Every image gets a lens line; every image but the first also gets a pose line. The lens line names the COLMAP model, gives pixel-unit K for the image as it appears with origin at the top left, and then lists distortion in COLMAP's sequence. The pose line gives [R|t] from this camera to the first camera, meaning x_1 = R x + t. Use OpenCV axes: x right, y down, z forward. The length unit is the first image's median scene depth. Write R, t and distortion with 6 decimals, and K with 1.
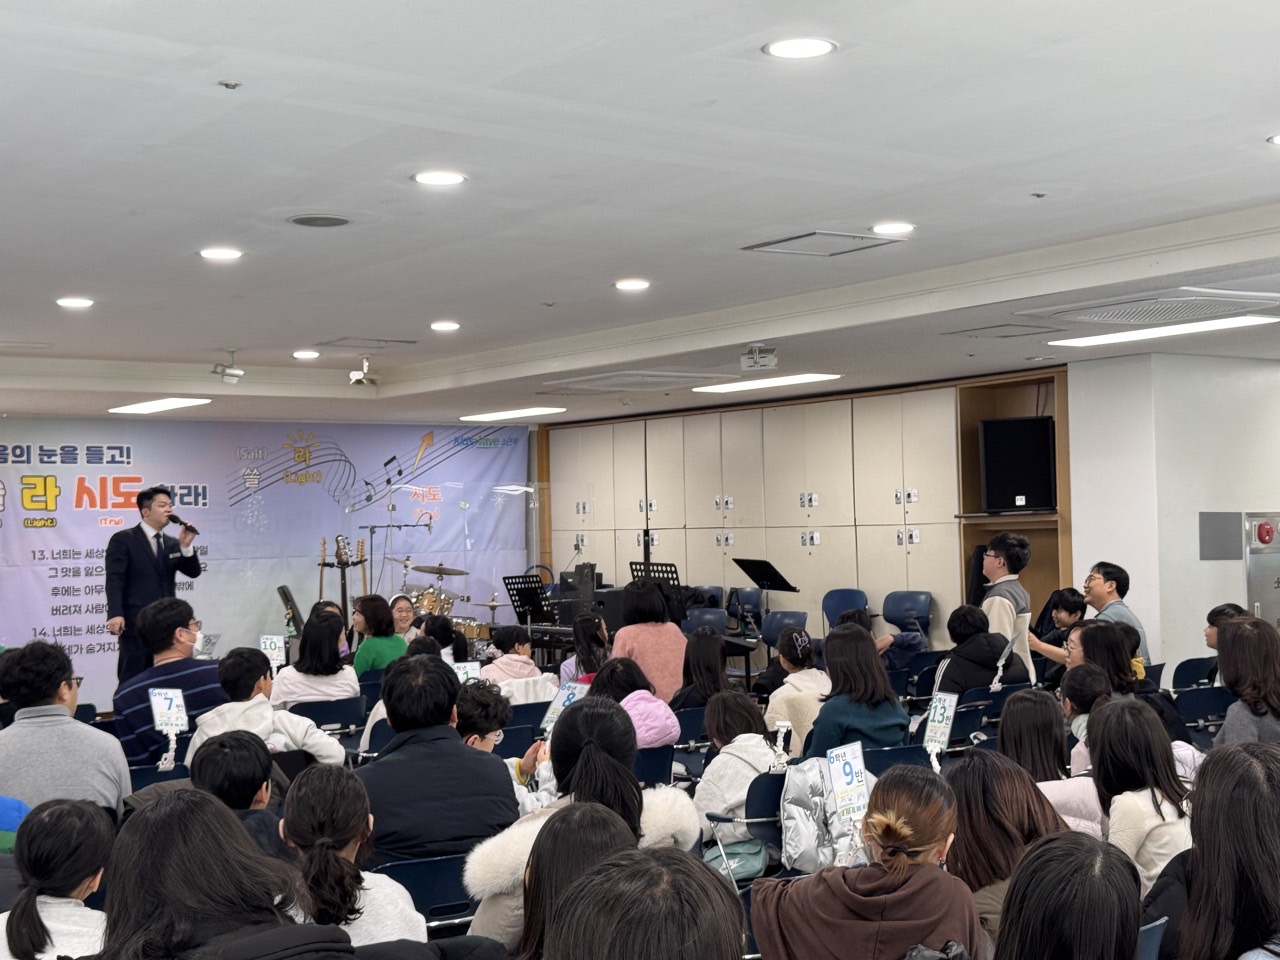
lens RADIAL K [[1731.9, 0, 648.0], [0, 1731.9, 491.2], [0, 0, 1]] dist [0.120068, 0.000000]
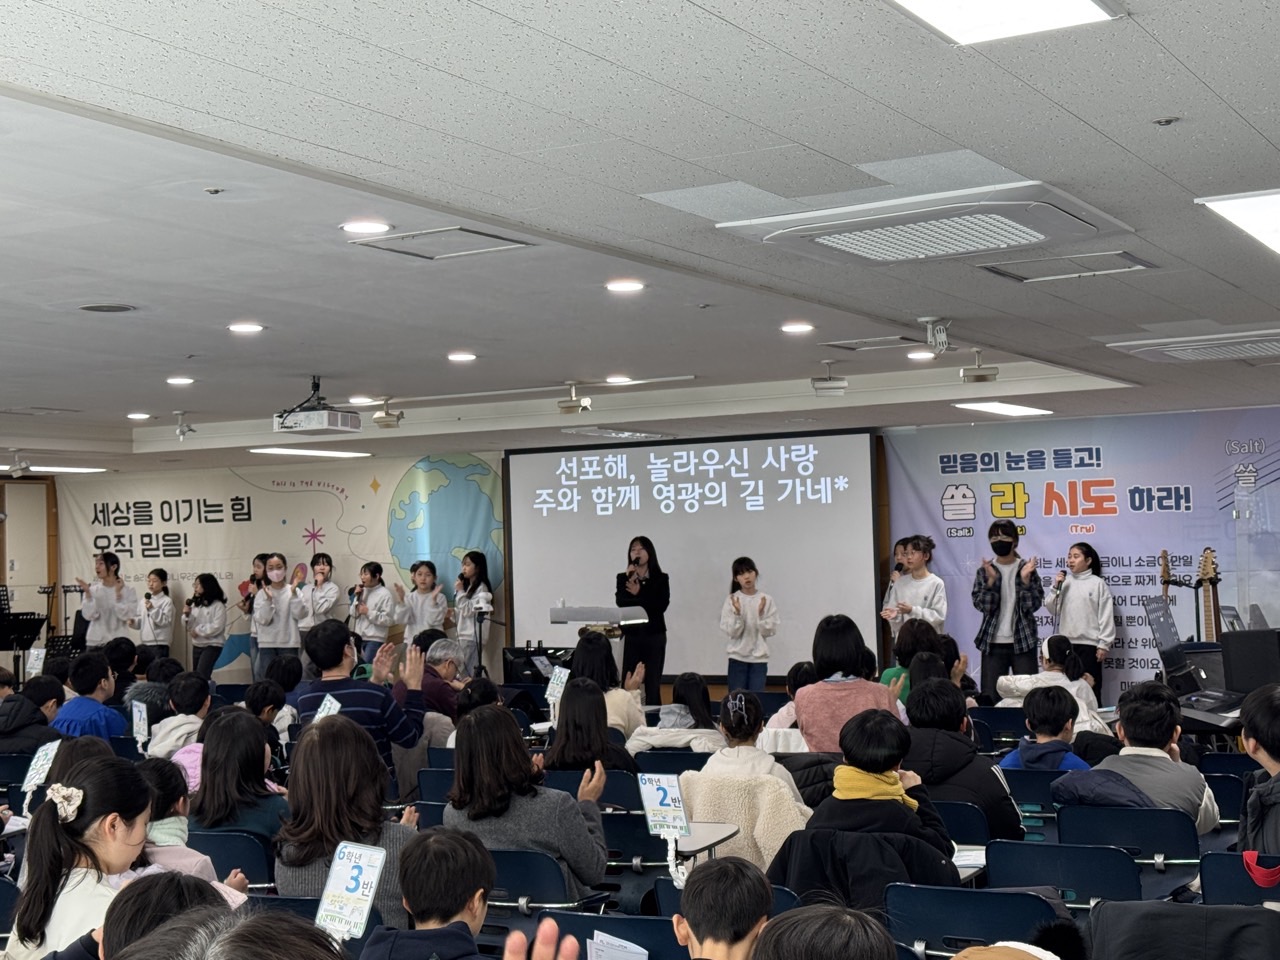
lens RADIAL K [[1878.1, 0, 626.9], [0, 1878.1, 483.7], [0, 0, 1]] dist [0.134537, 0.000000]
pose [[0.413386, -0.022690, -0.910273, 0.501841], [0.033129, 0.999402, -0.009866, -0.004700], [0.909953, -0.026078, 0.413891, 0.353668]]
